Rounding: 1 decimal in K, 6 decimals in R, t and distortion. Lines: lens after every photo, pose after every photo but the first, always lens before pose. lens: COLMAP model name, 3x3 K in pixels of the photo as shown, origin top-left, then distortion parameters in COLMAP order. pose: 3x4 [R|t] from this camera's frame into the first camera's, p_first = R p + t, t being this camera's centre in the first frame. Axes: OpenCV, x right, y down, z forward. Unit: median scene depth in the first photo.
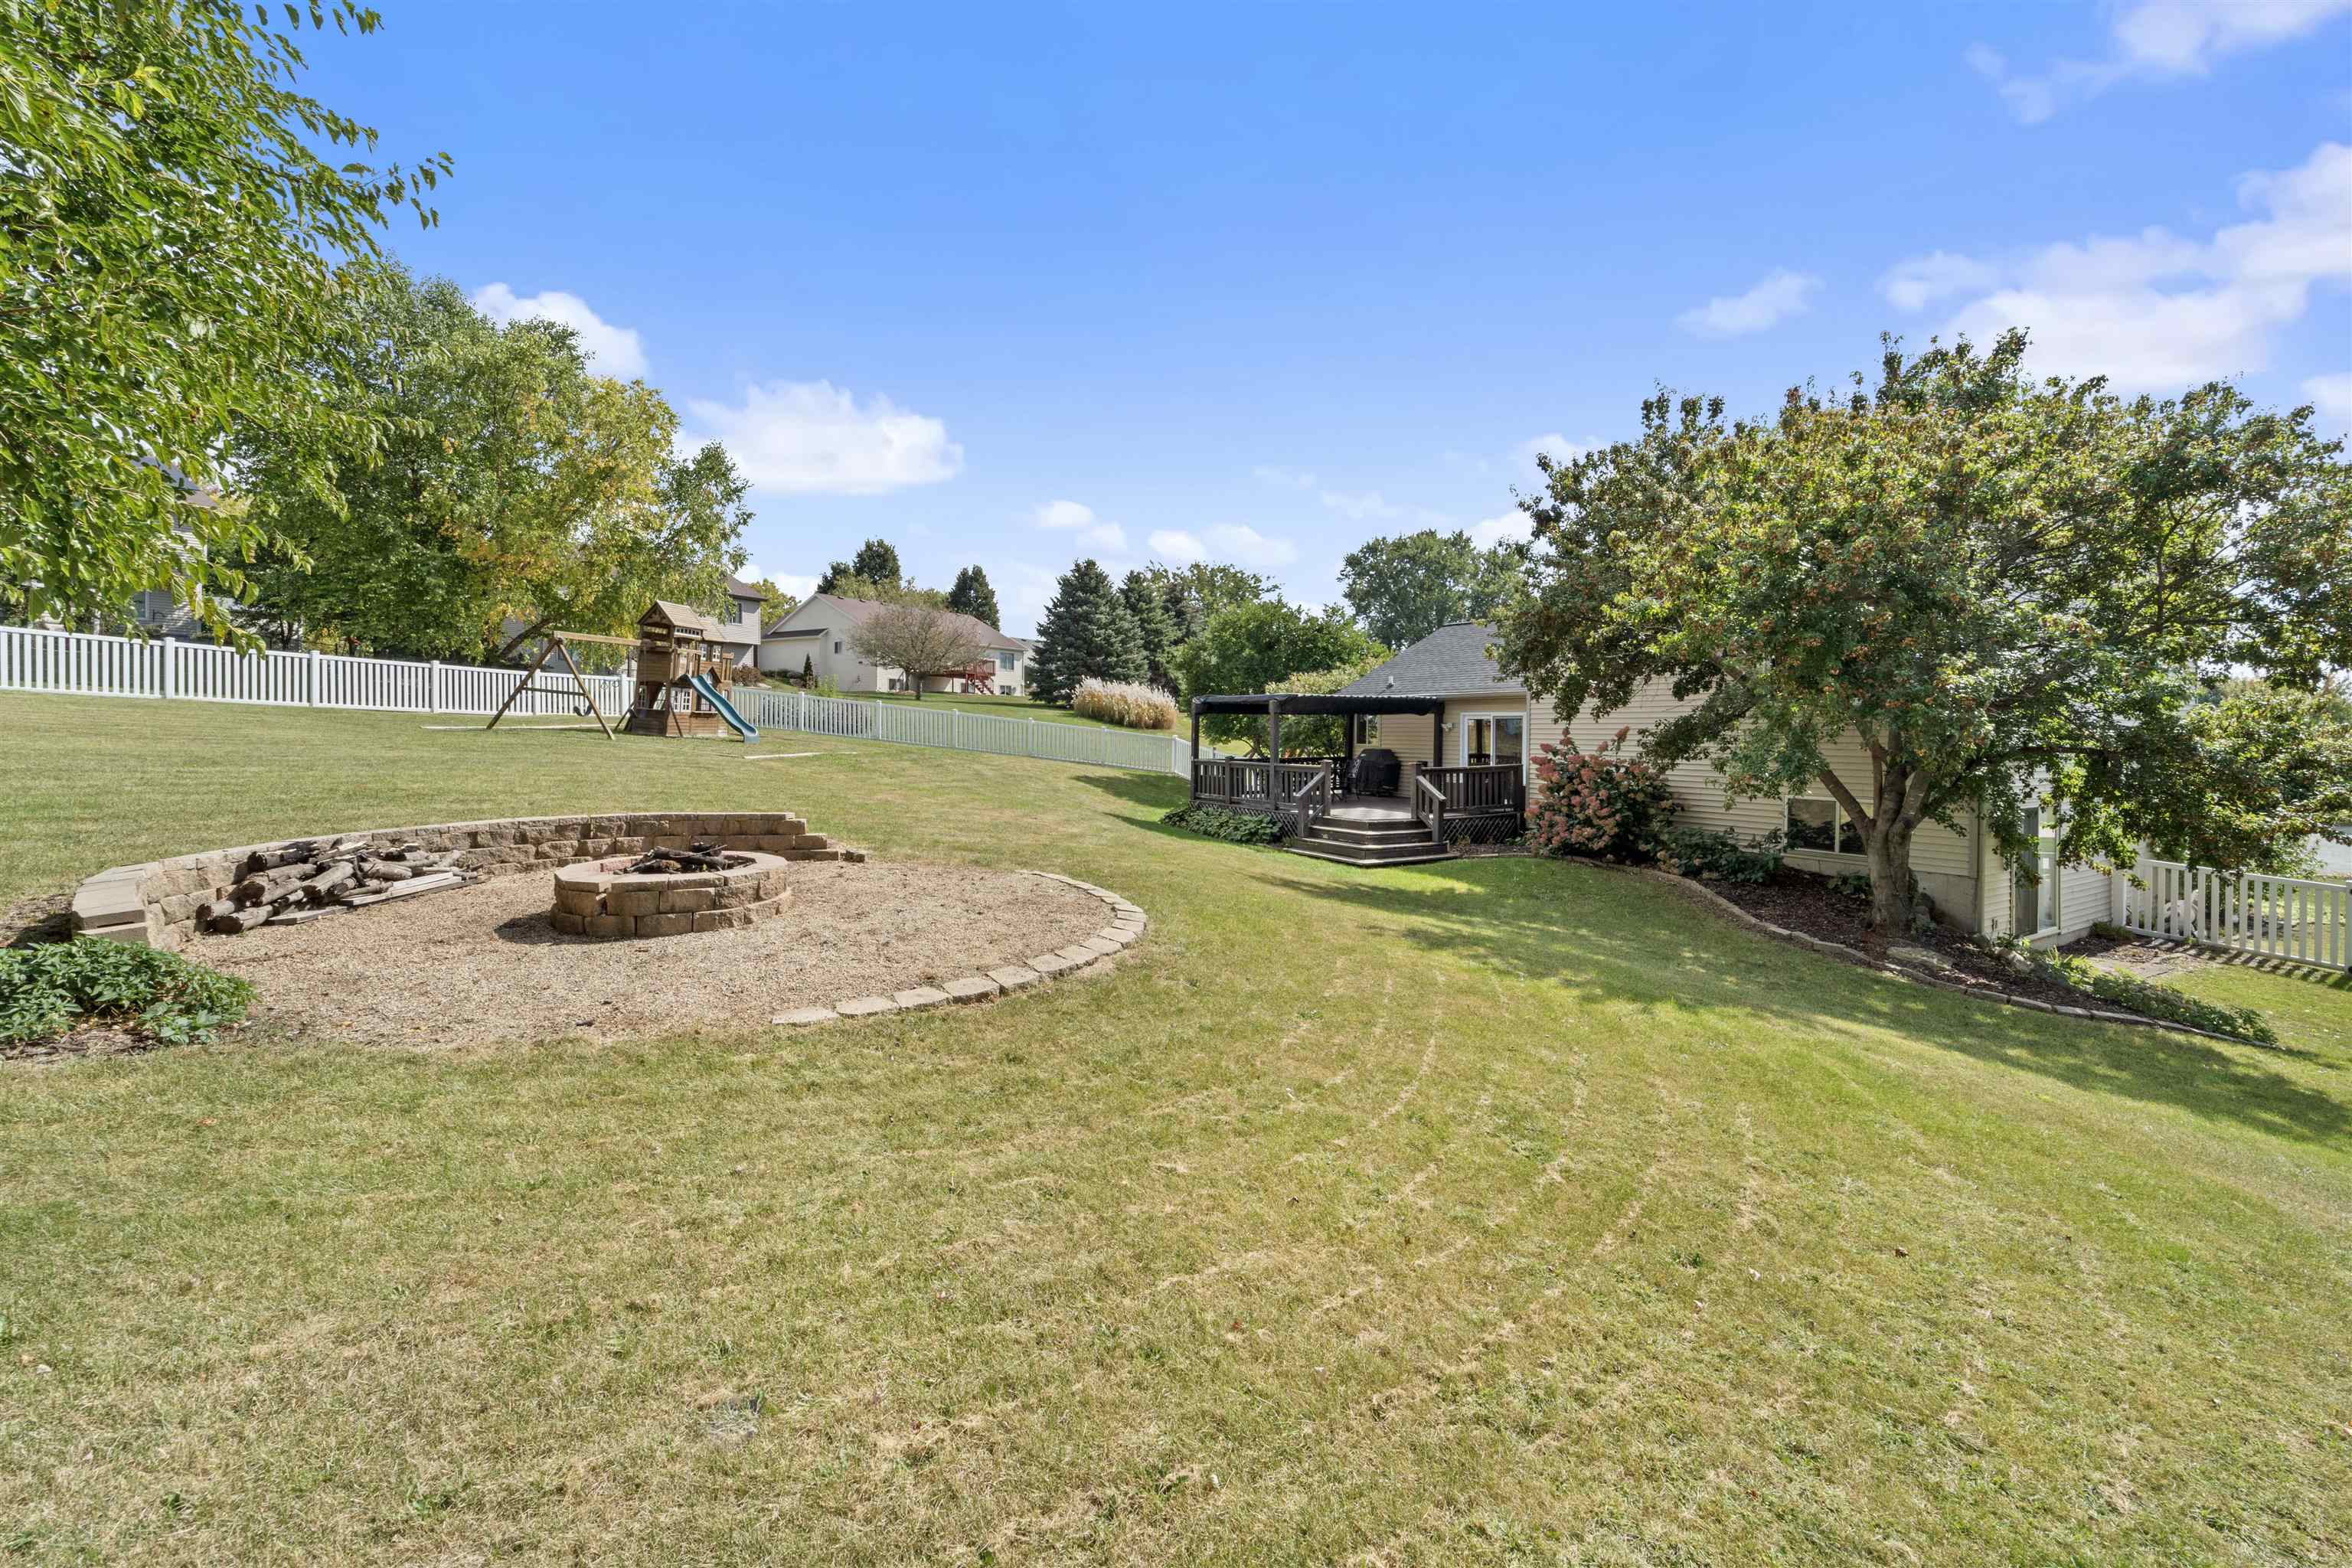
lens RADIAL K [[953.1, 0, 1160.5], [0, 953.1, 744.7], [0, 0, 1]] dist [0.000532, 0.000061]
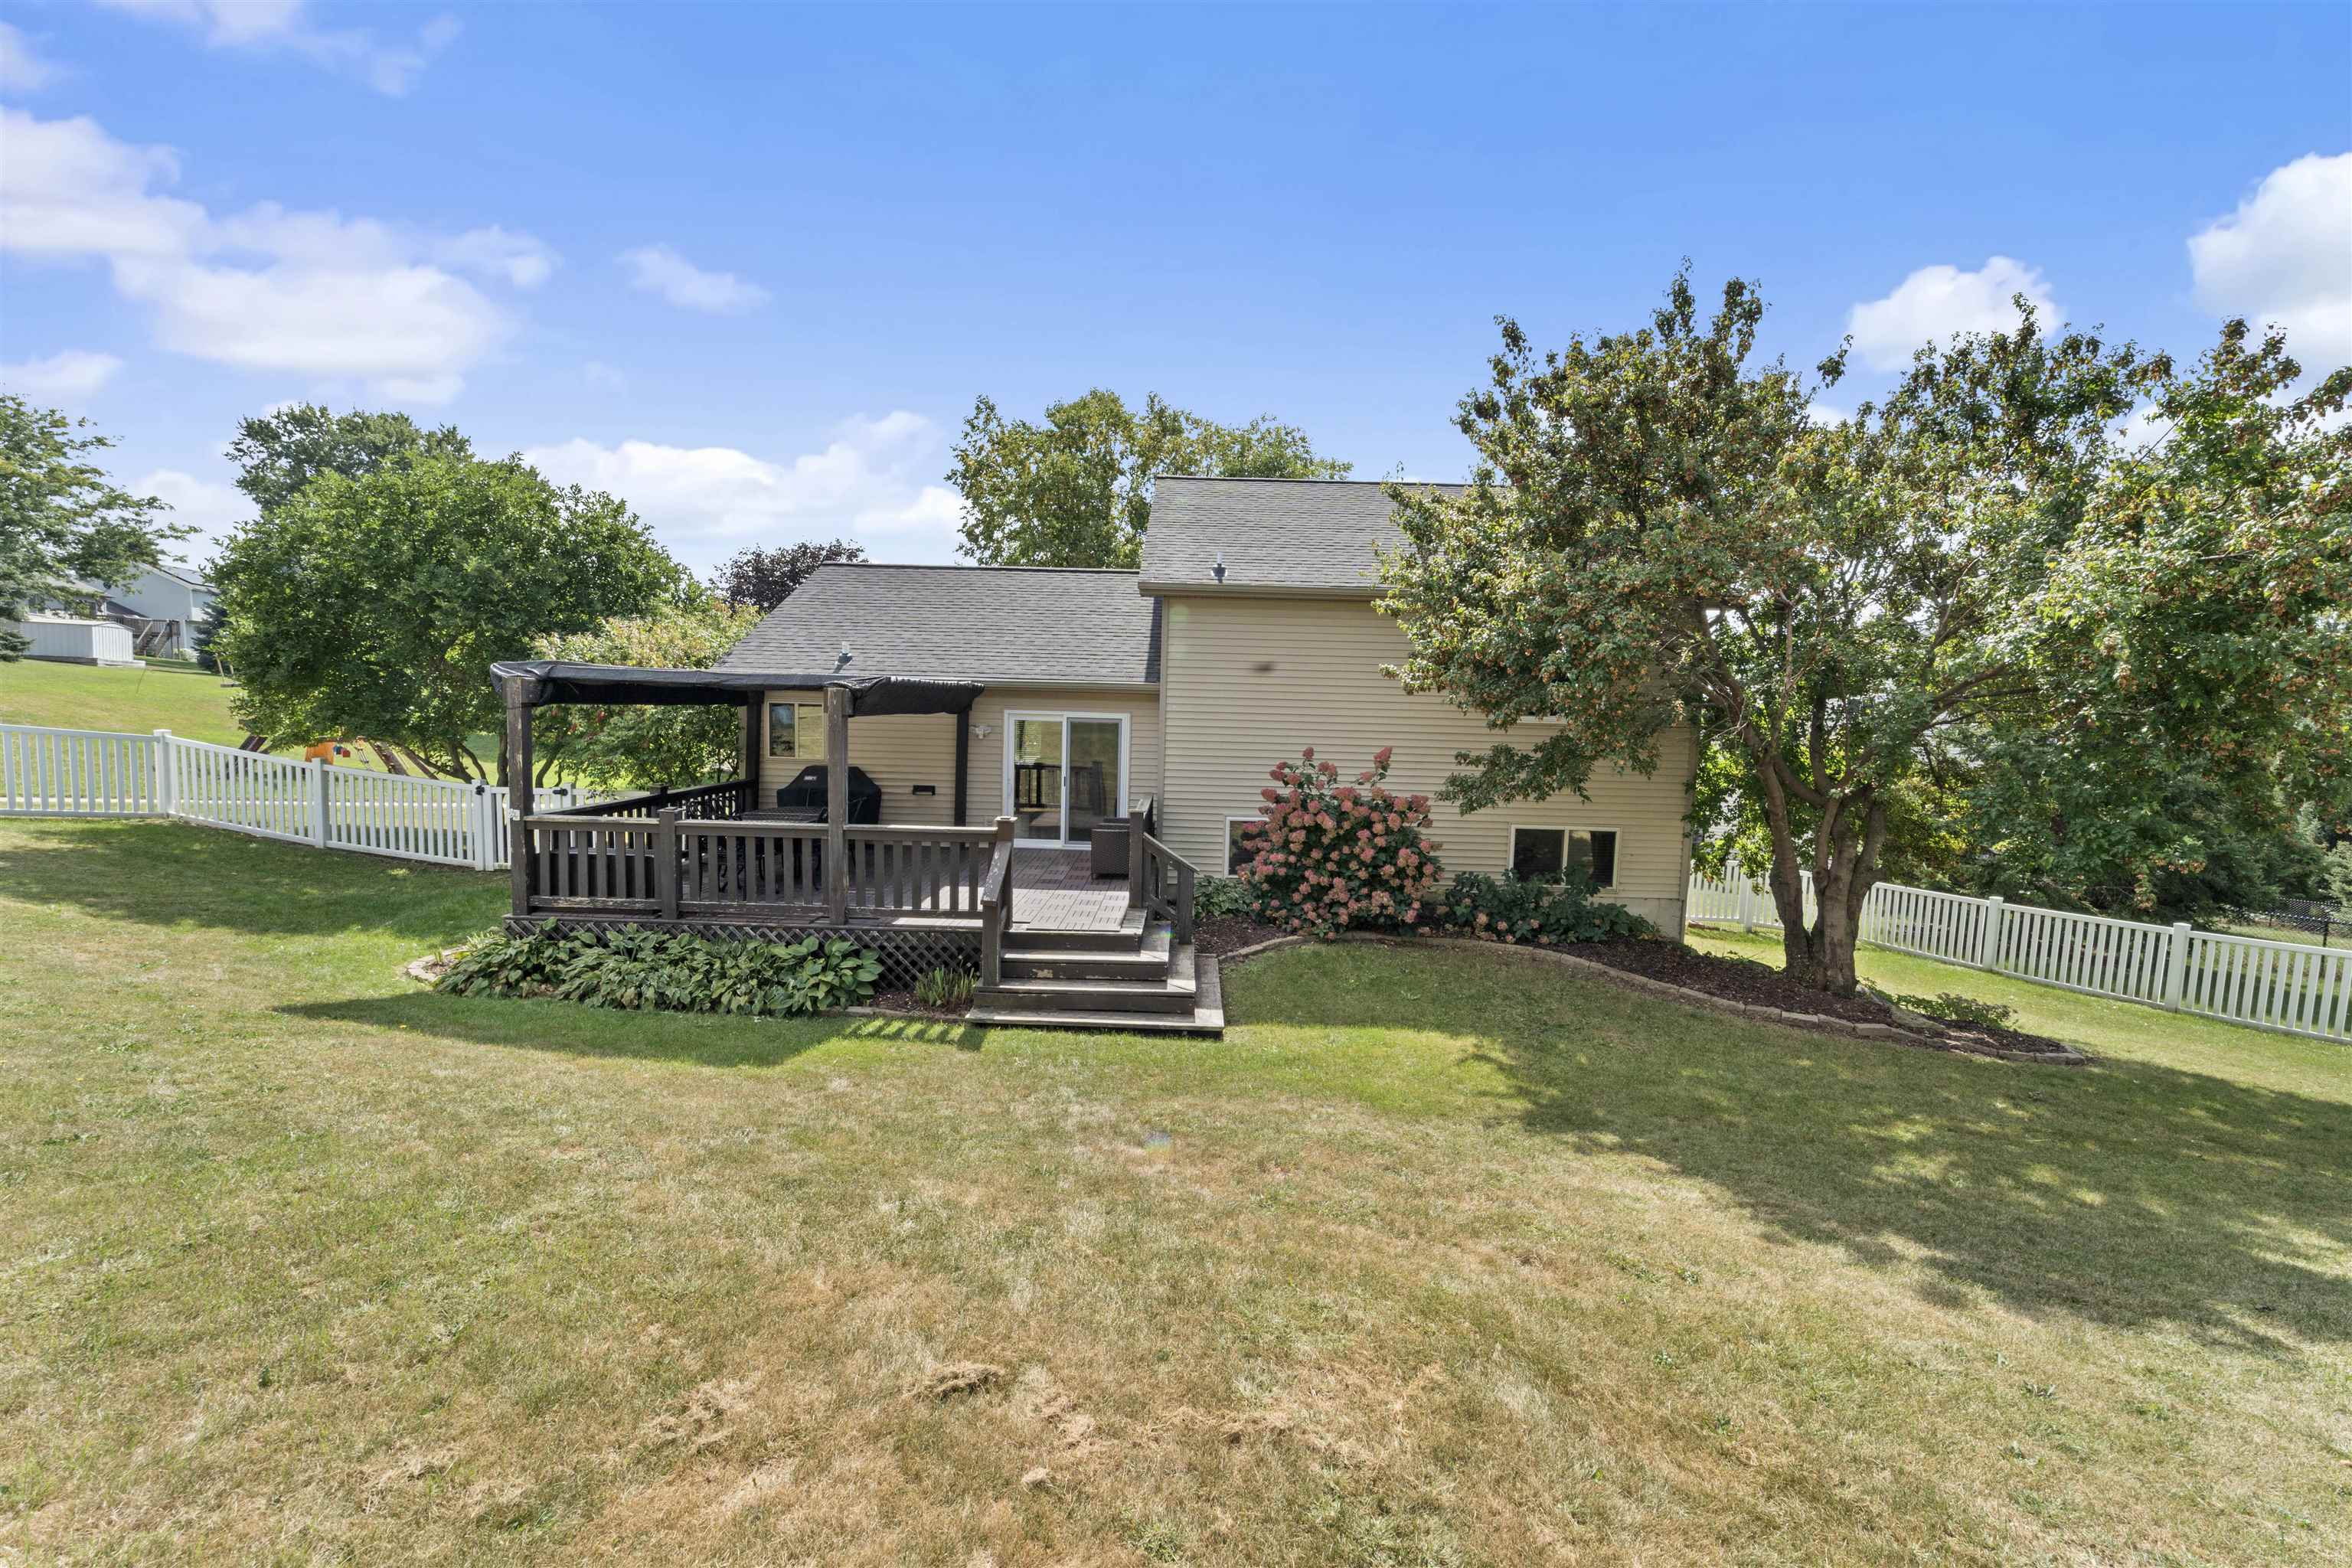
lens RADIAL K [[962.3, 0, 1174.5], [0, 962.3, 772.6], [0, 0, 1]] dist [0.001666, 0.000304]
pose [[0.524119, -0.049067, 0.850230, -0.140413], [-0.006071, 0.998098, 0.061343, -0.025960], [-0.851623, -0.037313, 0.522825, 0.470258]]
